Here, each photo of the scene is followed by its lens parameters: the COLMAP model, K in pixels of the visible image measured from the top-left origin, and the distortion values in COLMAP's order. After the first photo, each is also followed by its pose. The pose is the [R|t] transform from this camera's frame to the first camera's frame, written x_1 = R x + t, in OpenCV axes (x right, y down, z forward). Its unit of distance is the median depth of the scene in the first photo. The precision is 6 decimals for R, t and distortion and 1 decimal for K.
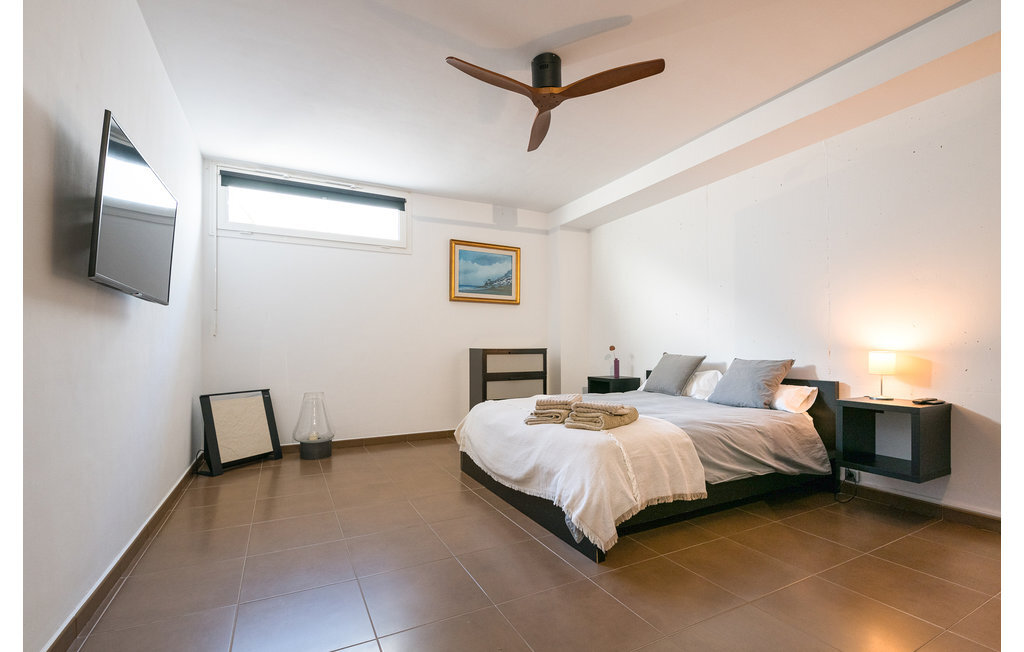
lens RADIAL K [[440.4, 0, 514.6], [0, 440.4, 339.7], [0, 0, 1]] dist [-0.019458, -0.000153]
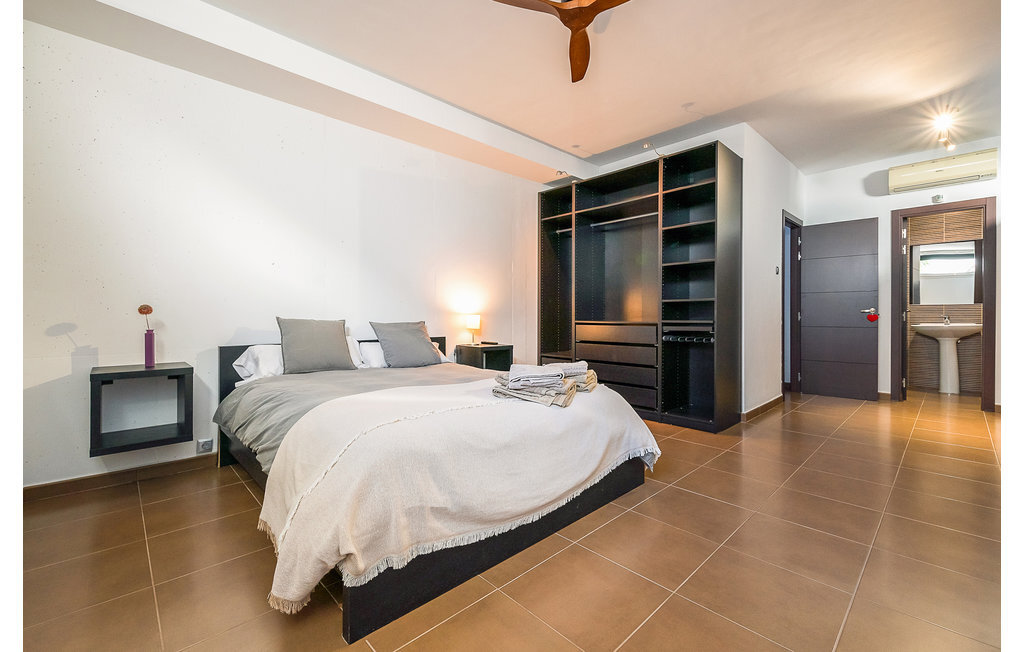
lens RADIAL K [[419.5, 0, 515.0], [0, 419.5, 323.8], [0, 0, 1]] dist [-0.013226, 0.000048]
pose [[-0.281644, -0.008622, 0.959480, -0.527661], [-0.013251, 0.999899, 0.005095, 0.040182], [-0.959428, -0.011279, -0.281730, 1.070534]]
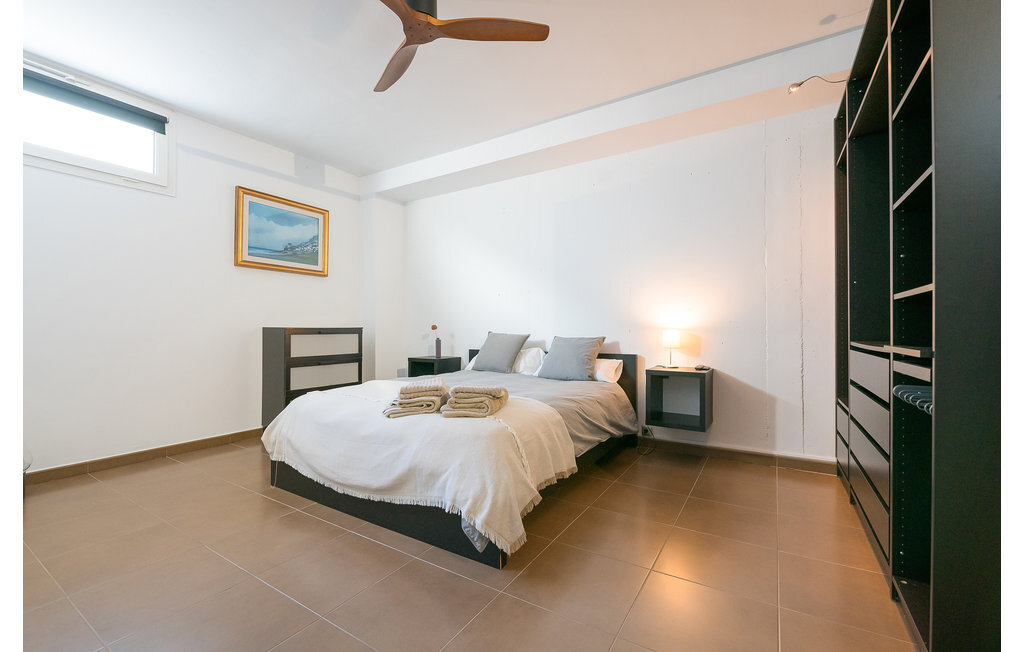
lens RADIAL K [[419.5, 0, 515.0], [0, 419.5, 323.8], [0, 0, 1]] dist [-0.013226, 0.000048]
pose [[0.860675, 0.006266, 0.509116, -0.138744], [-0.008938, 0.999956, 0.002803, 0.010373], [-0.509076, -0.006963, 0.860693, 0.172691]]
